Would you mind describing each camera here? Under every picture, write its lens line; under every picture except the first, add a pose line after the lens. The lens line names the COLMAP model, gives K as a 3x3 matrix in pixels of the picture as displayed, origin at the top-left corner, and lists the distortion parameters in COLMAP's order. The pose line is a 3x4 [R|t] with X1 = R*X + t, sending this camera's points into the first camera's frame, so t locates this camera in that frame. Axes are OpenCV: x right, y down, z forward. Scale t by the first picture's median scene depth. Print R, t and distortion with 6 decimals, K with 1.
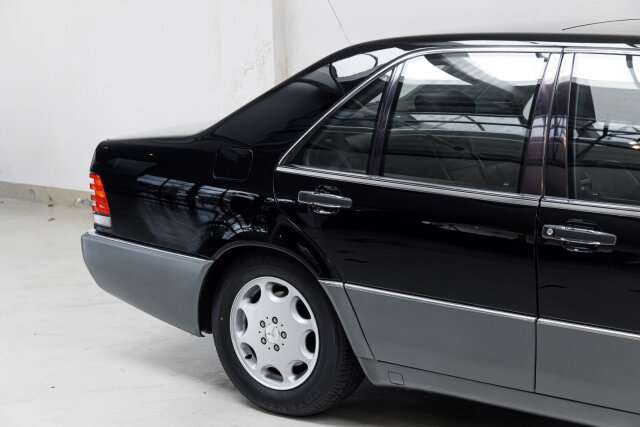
lens RADIAL K [[1174.9, 0, 319.9], [0, 1174.9, 215.6], [0, 0, 1]] dist [-0.034767, 0.000000]
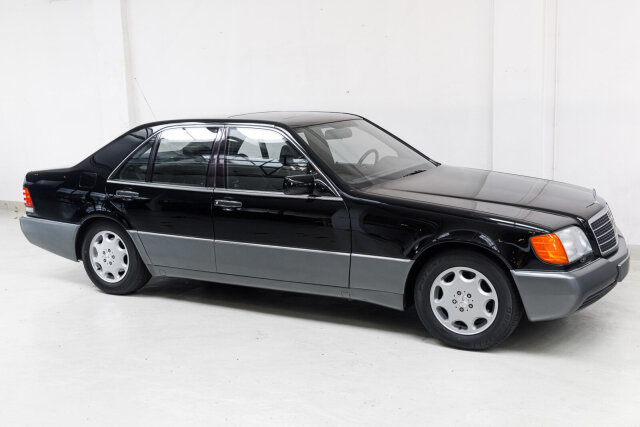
lens RADIAL K [[703.4, 0, 321.3], [0, 703.4, 212.5], [0, 0, 1]] dist [-0.010711, 0.000000]
pose [[0.987239, -0.028481, 0.156679, 0.150202], [0.031270, 0.999393, -0.015365, 0.051050], [-0.156146, 0.020069, 0.987530, -0.360279]]
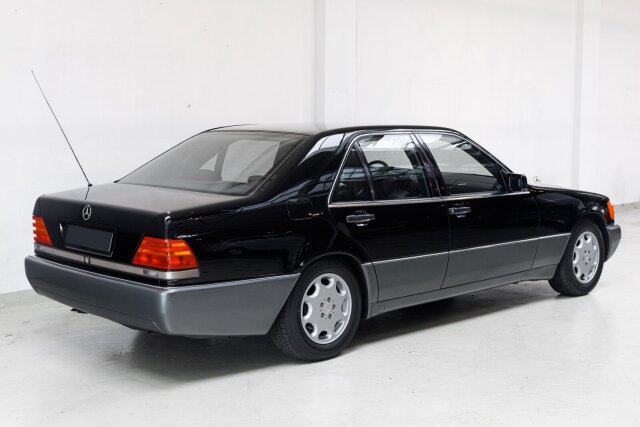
lens RADIAL K [[835.9, 0, 318.2], [0, 835.9, 211.5], [0, 0, 1]] dist [-0.007436, 0.000000]
pose [[0.198386, -0.091829, 0.975813, -1.178534], [0.177227, 0.982551, 0.056432, -0.100856], [-0.963968, 0.161745, 0.211199, 0.755781]]
